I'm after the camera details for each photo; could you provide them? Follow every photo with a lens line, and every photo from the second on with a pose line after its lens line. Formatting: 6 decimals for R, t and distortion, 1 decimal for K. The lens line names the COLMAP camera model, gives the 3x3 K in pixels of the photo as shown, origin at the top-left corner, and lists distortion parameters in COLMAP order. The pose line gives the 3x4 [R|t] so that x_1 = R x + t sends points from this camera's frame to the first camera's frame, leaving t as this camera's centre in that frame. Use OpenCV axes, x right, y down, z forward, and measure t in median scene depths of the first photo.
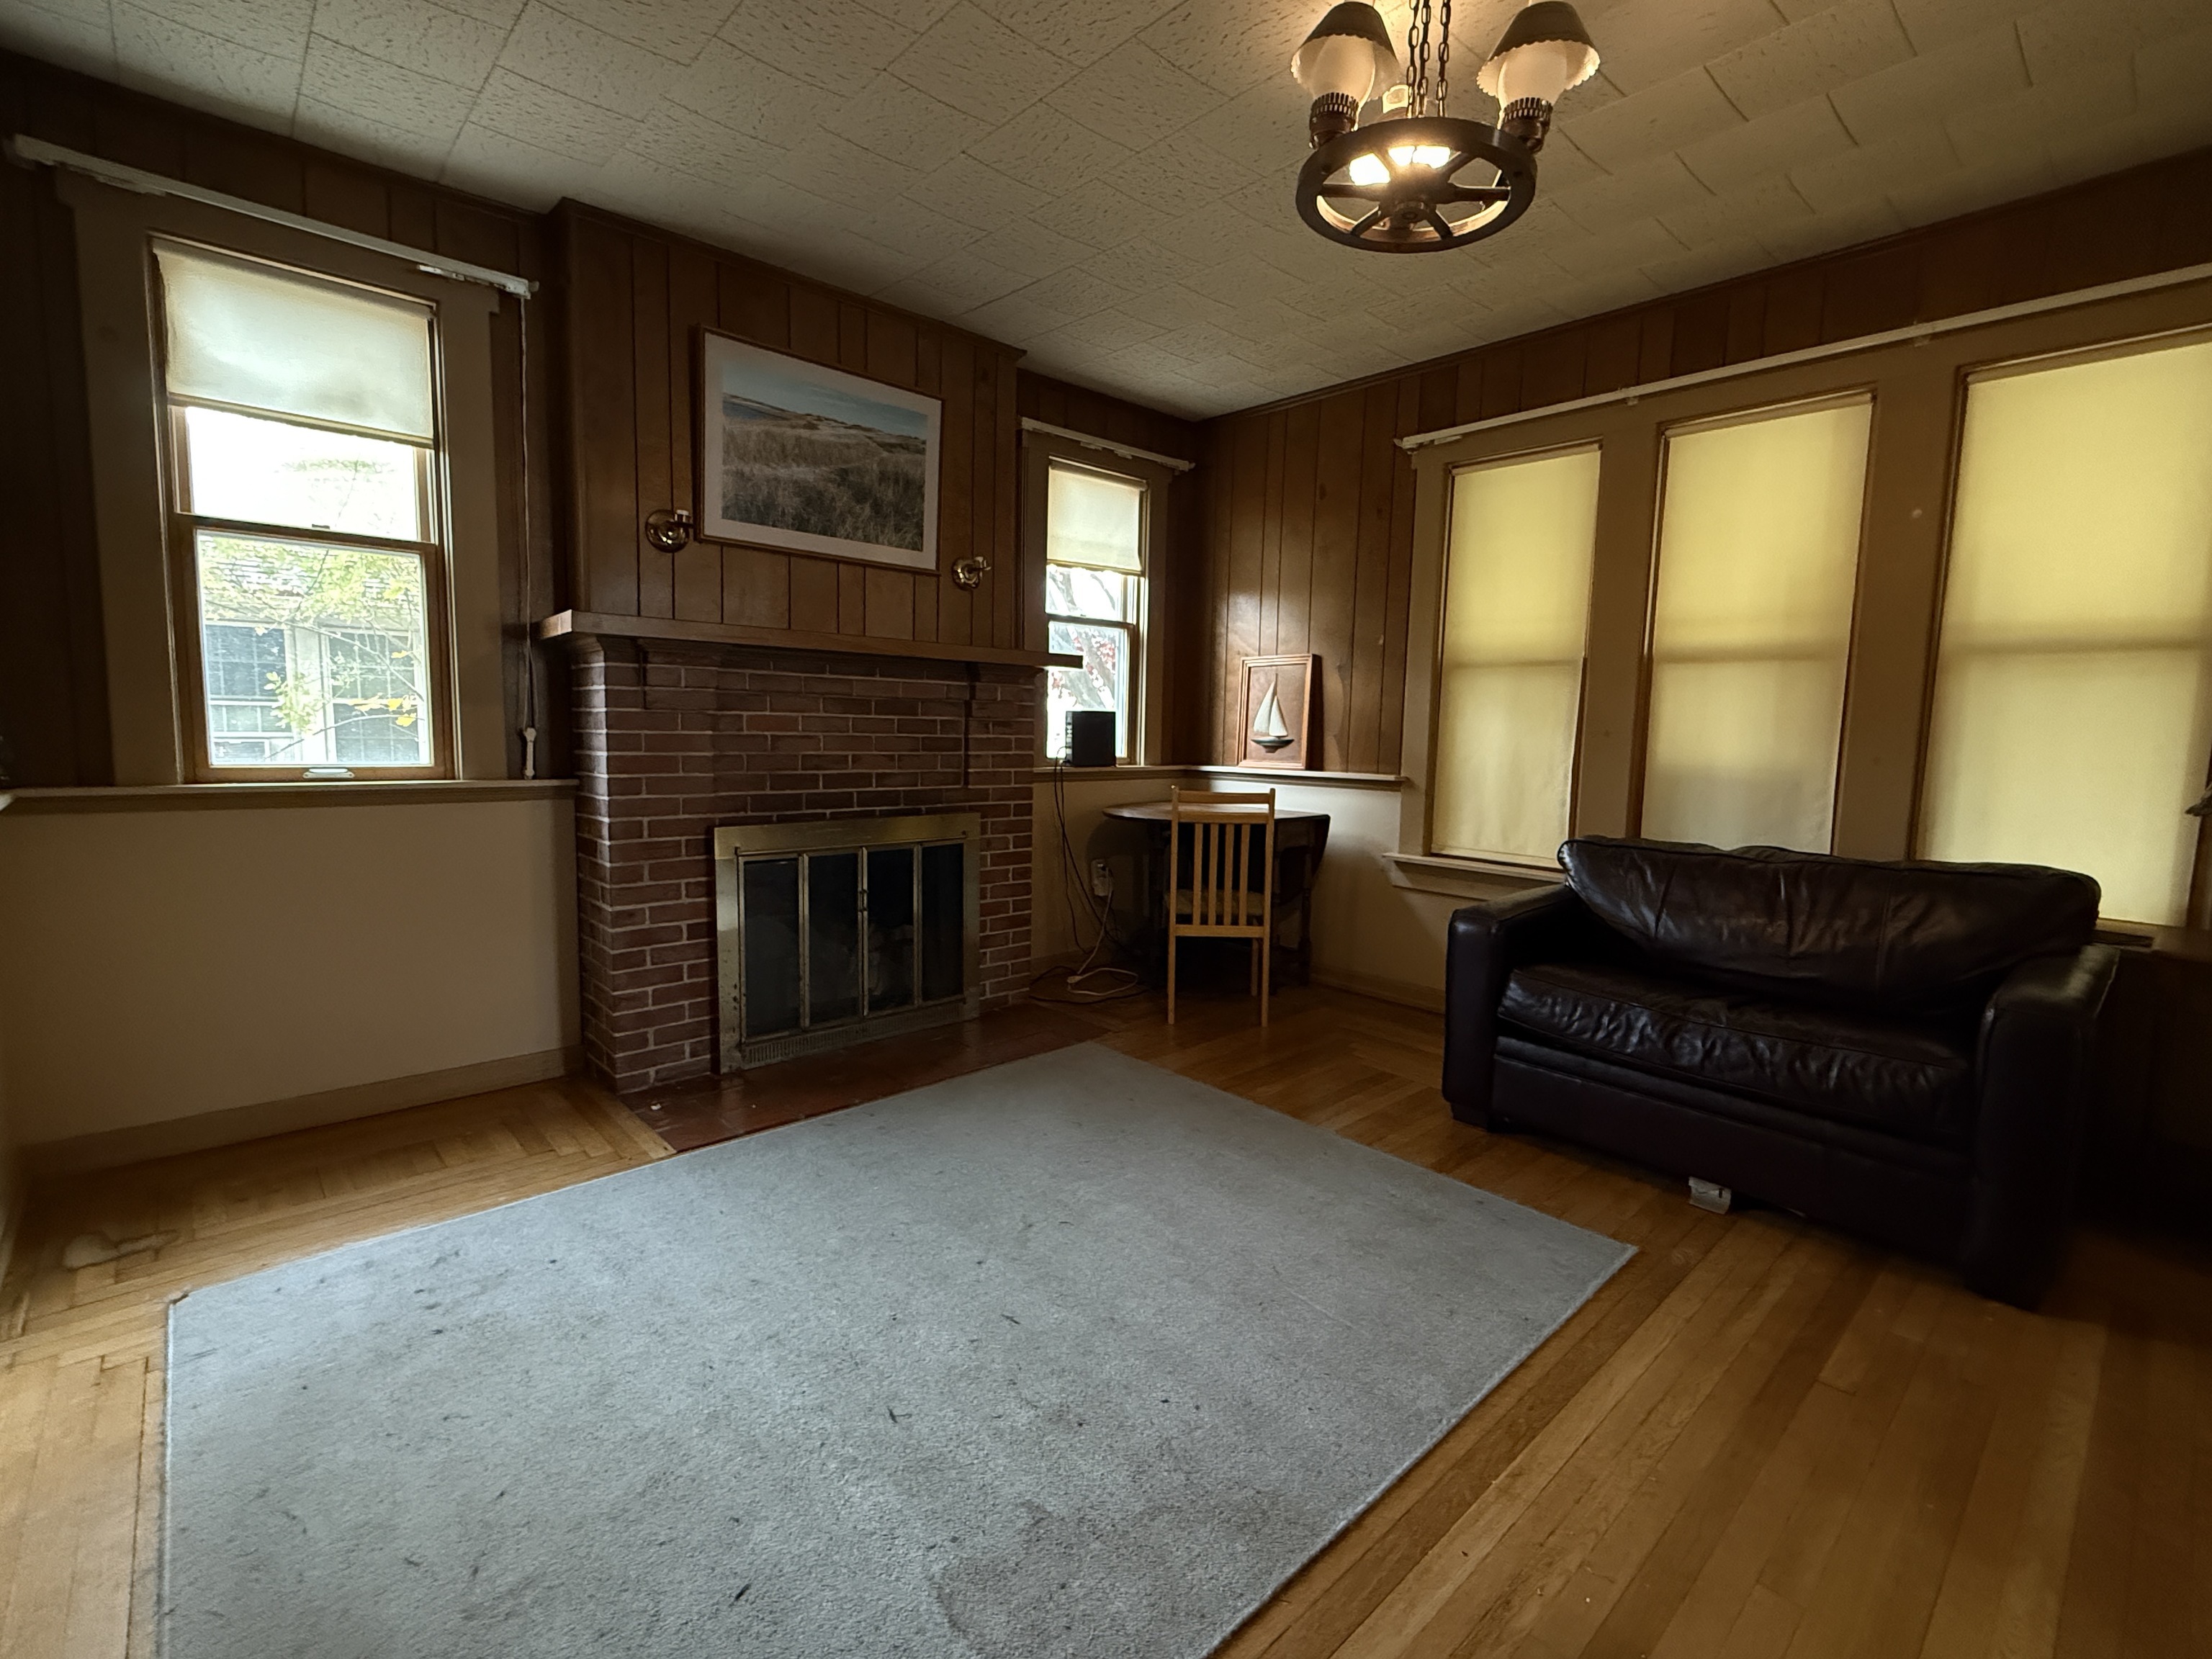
lens RADIAL K [[983.0, 0, 1104.7], [0, 983.0, 826.9], [0, 0, 1]] dist [0.000621, -0.001361]
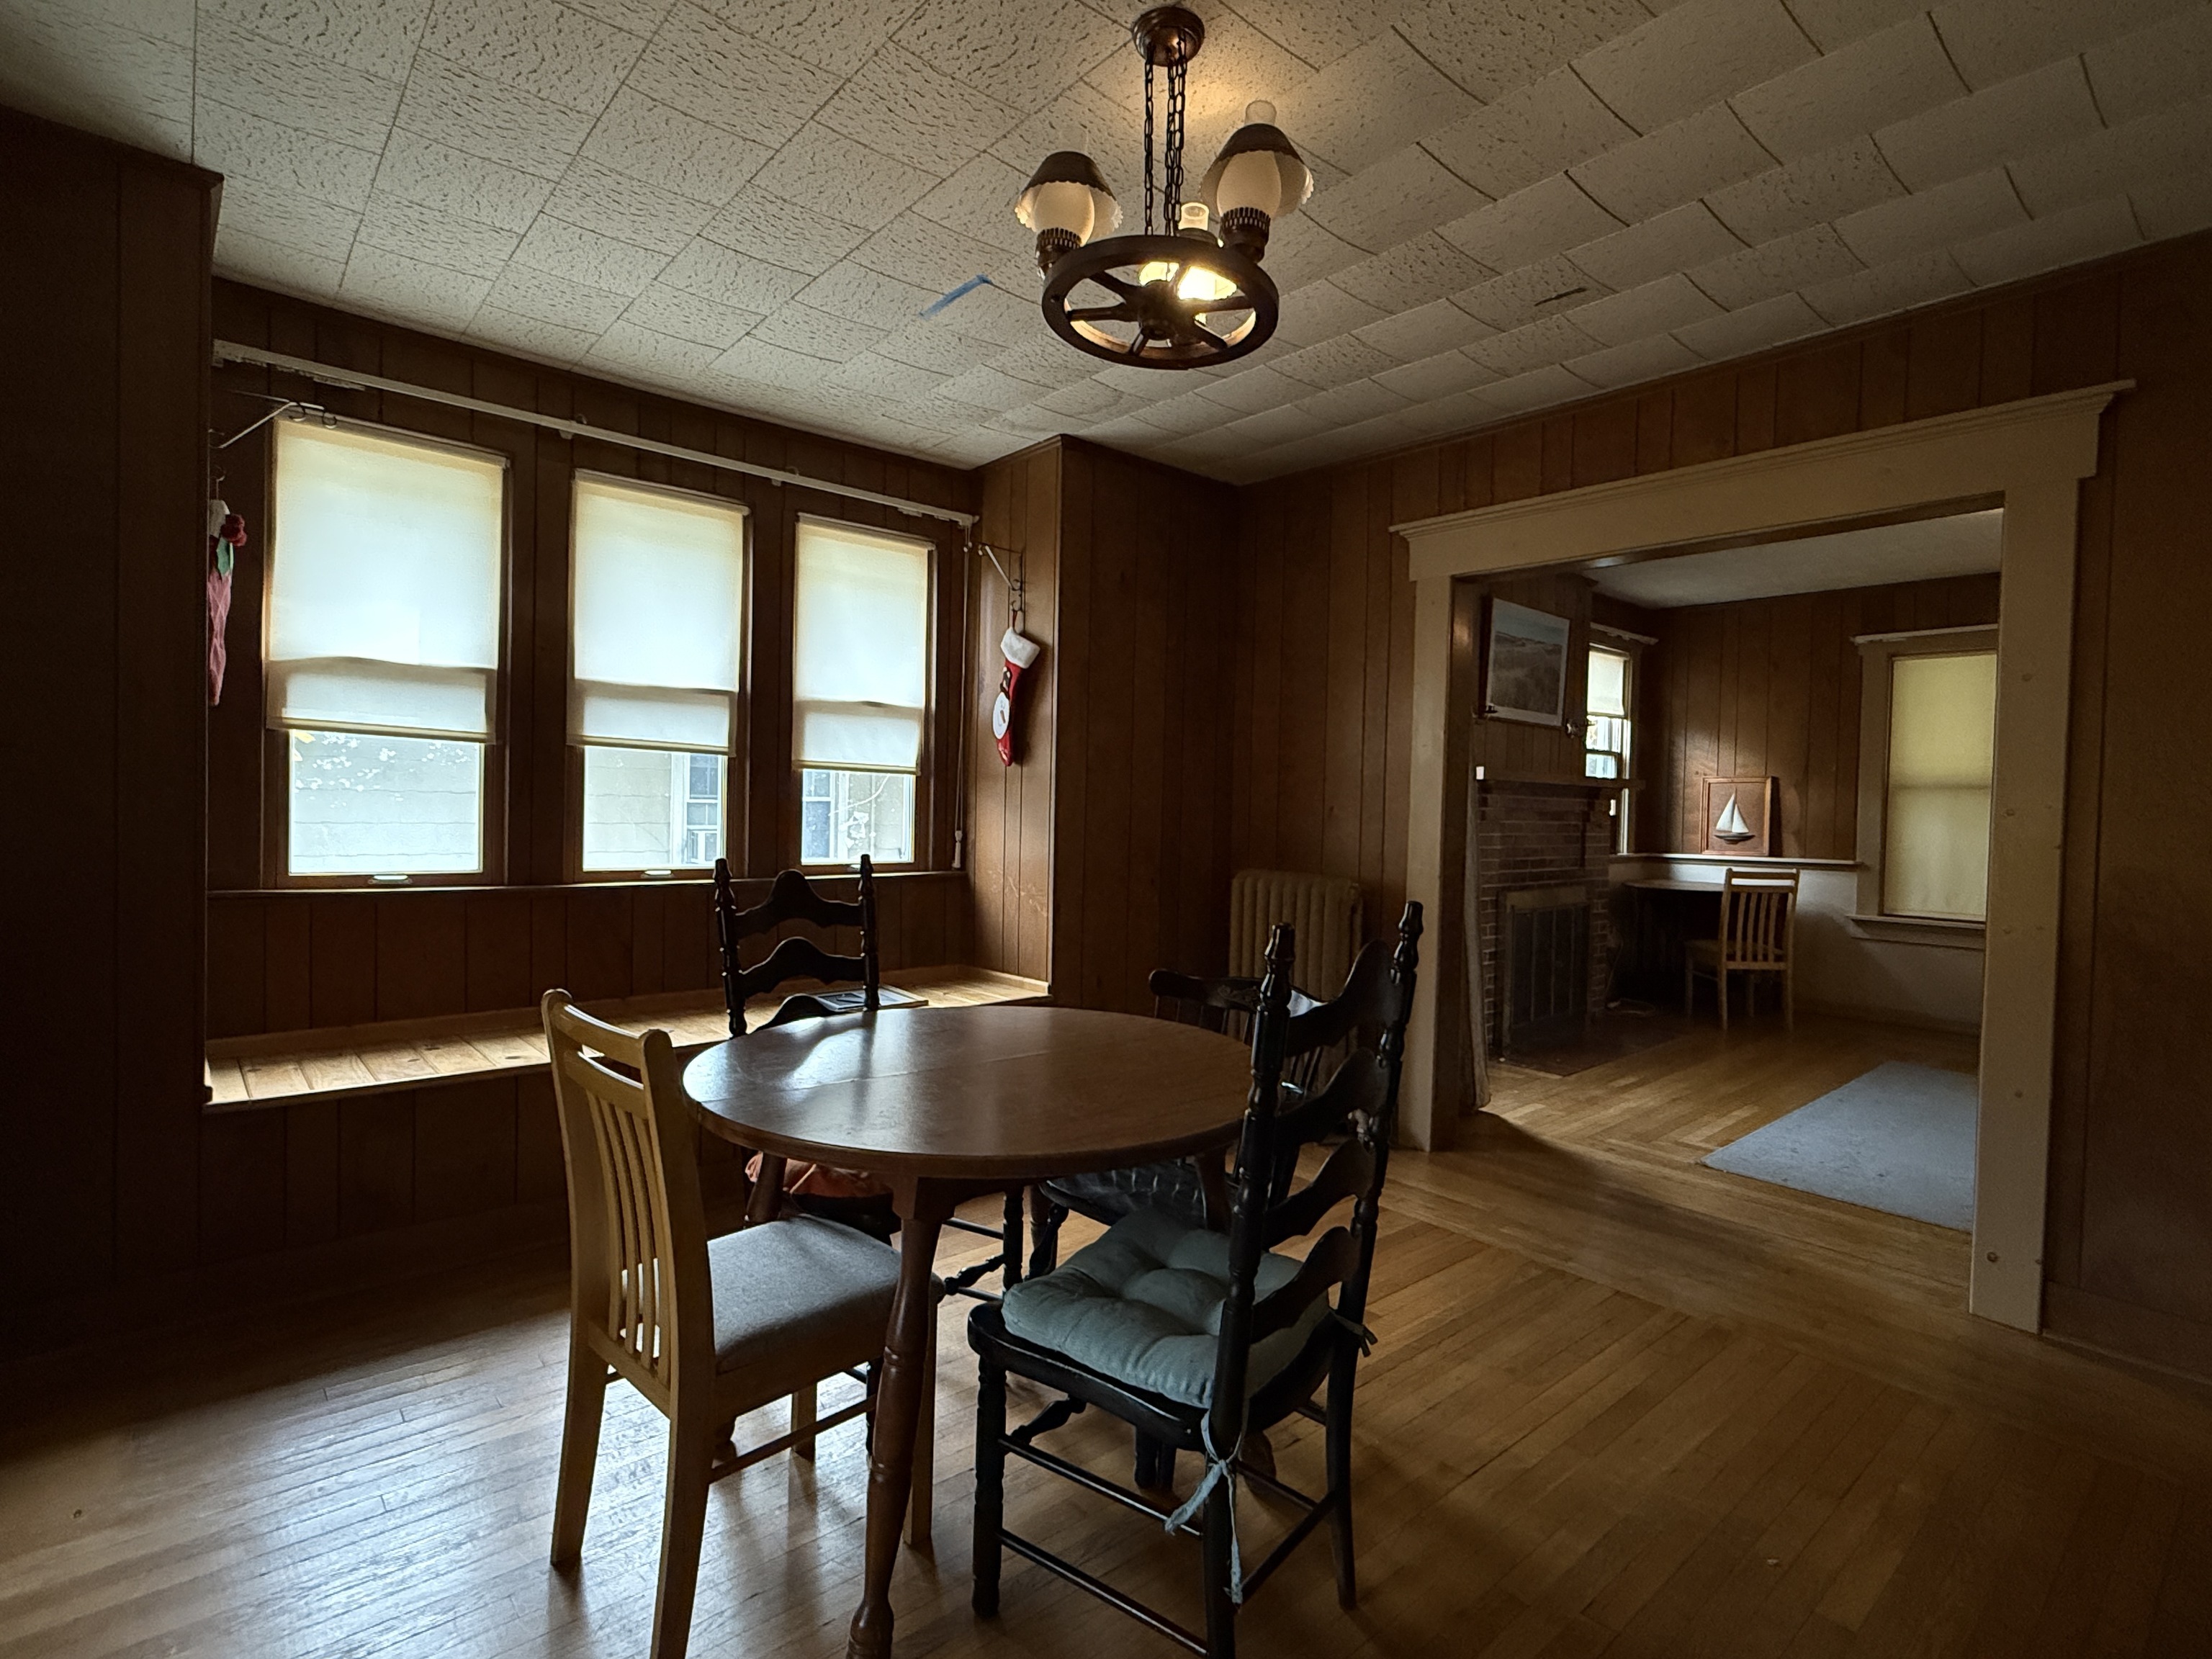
lens RADIAL K [[1118.0, 0, 1117.8], [0, 1118.0, 824.4], [0, 0, 1]] dist [0.011114, 0.000125]
pose [[0.999983, -0.005706, -0.001474, -0.897670], [0.005540, 0.995476, -0.094854, 0.053205], [0.002009, 0.094844, 0.995490, -0.749912]]
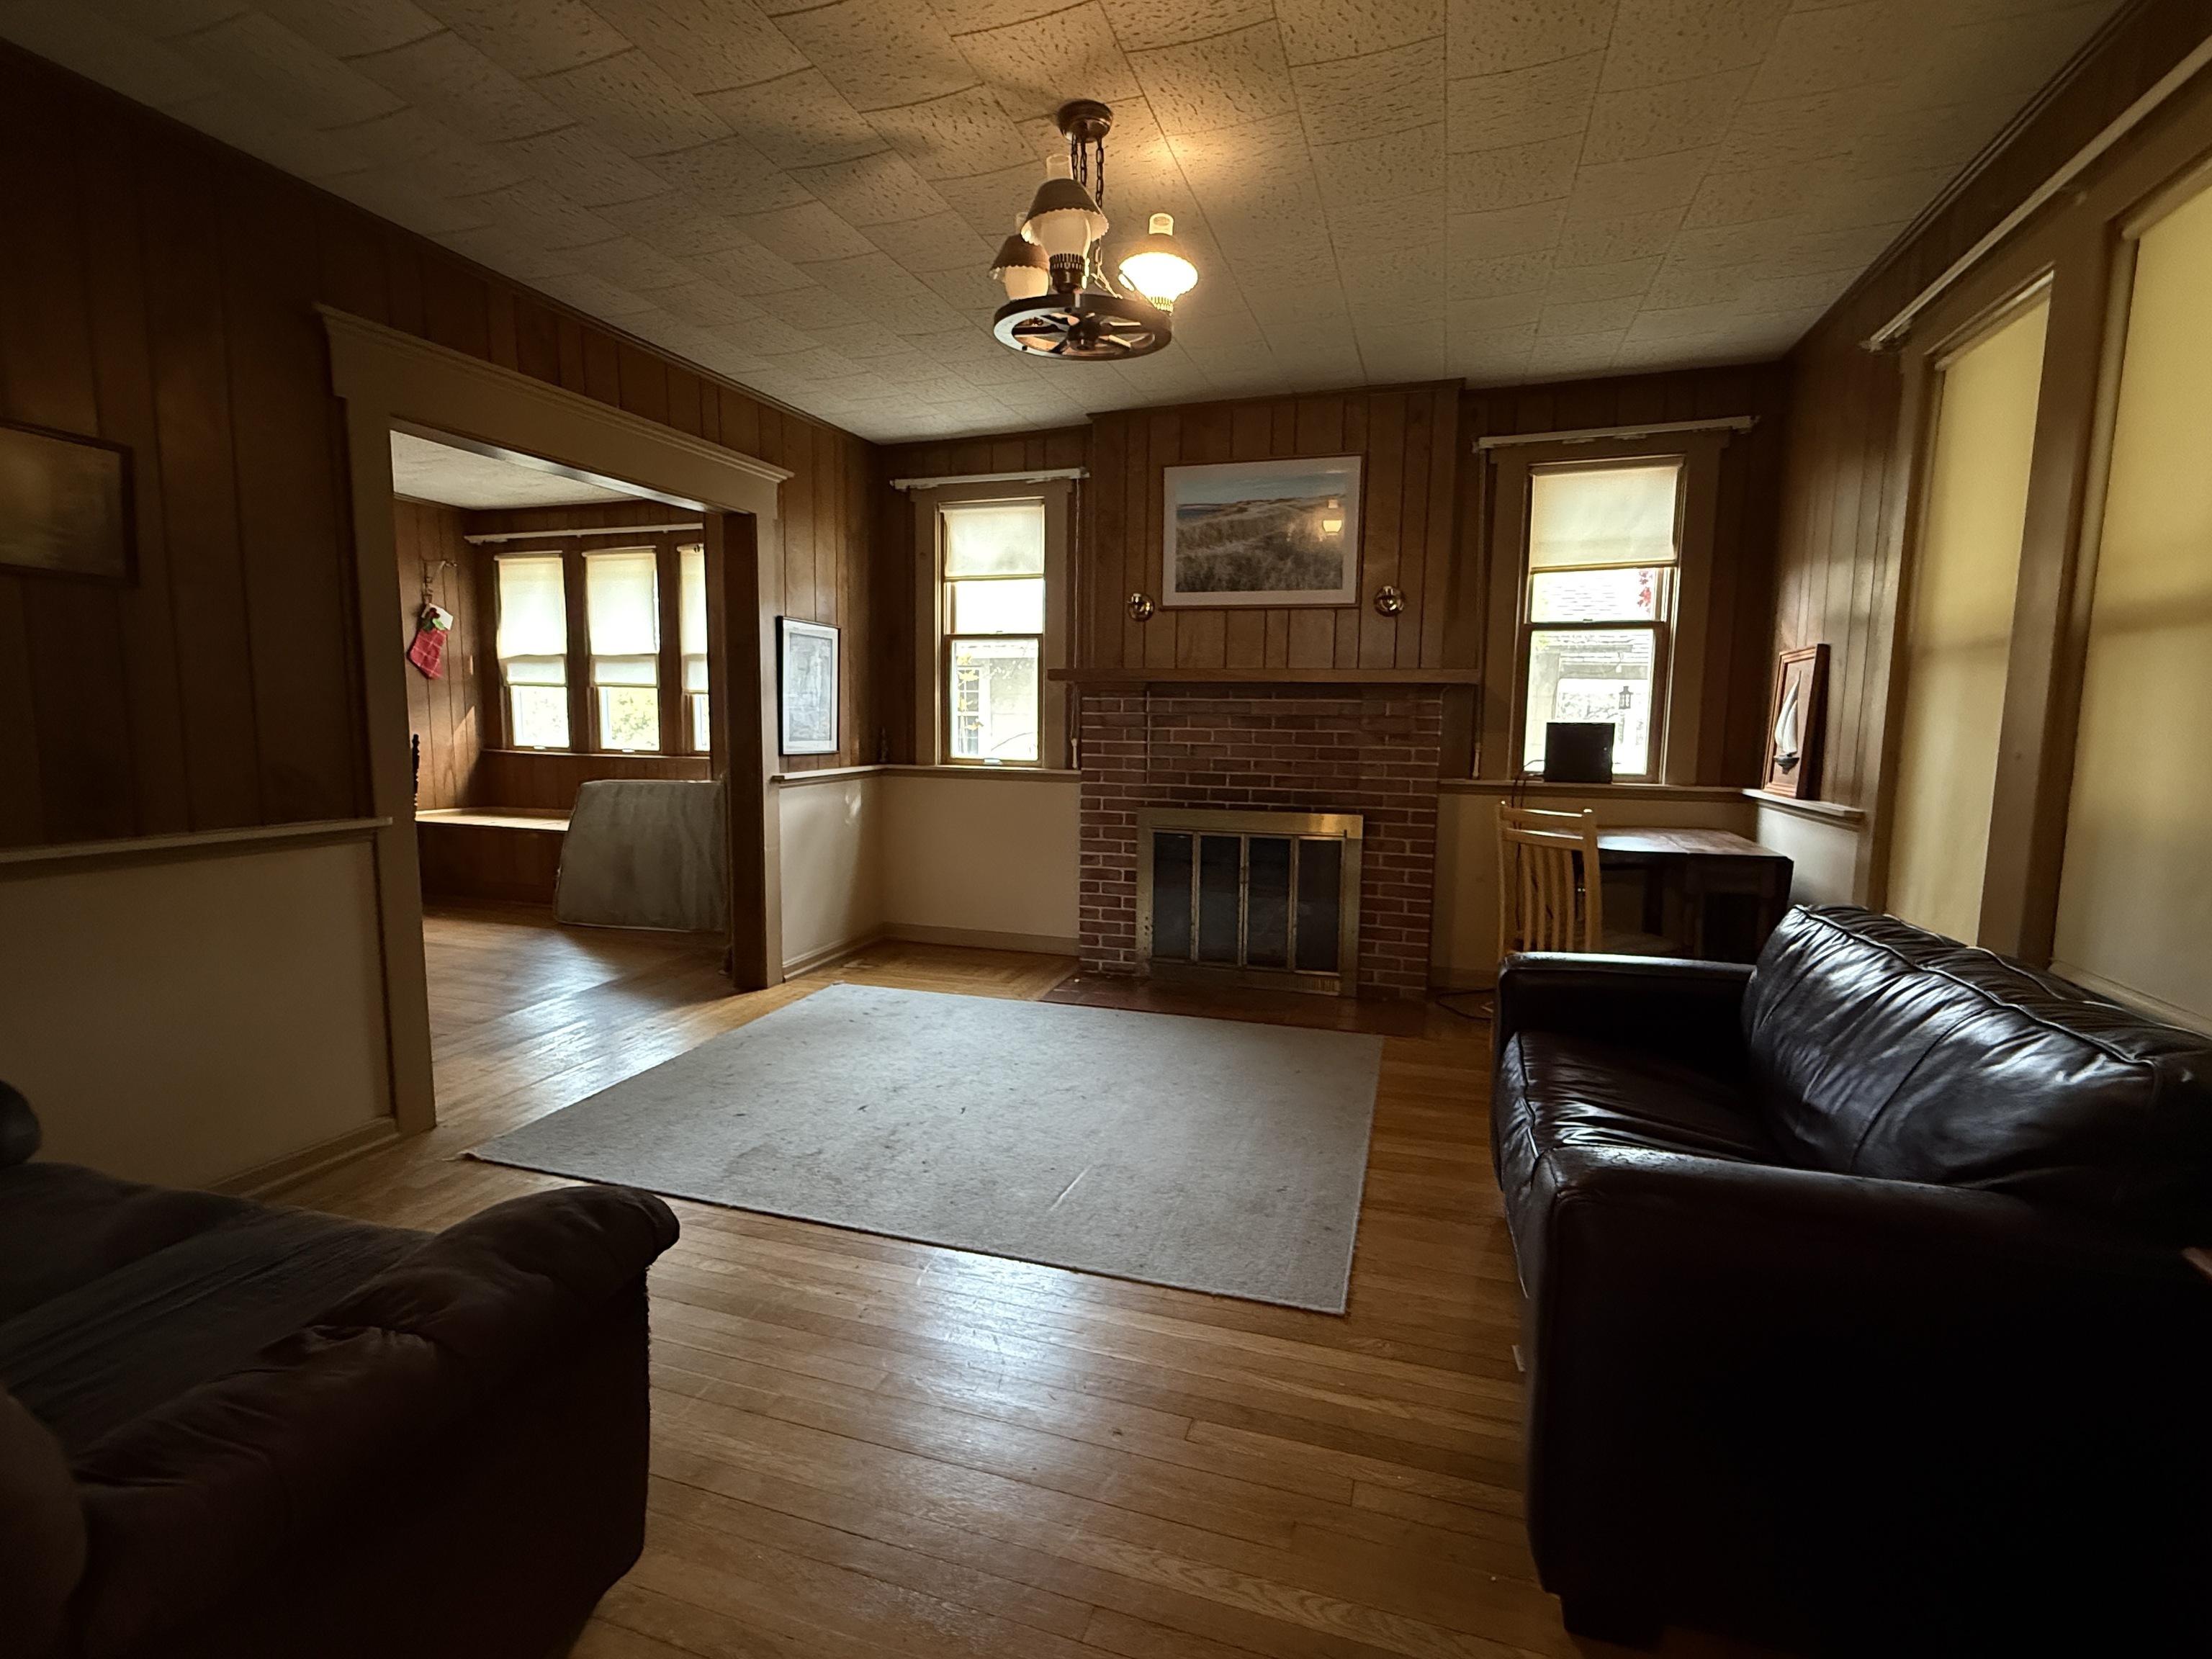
lens RADIAL K [[983.0, 0, 1122.1], [0, 983.0, 823.4], [0, 0, 1]] dist [0.000621, -0.001361]
pose [[0.498834, 0.078745, -0.863113, 0.739461], [-0.091045, 0.995115, 0.038169, -0.024637], [0.861902, 0.059542, 0.503567, 0.210559]]
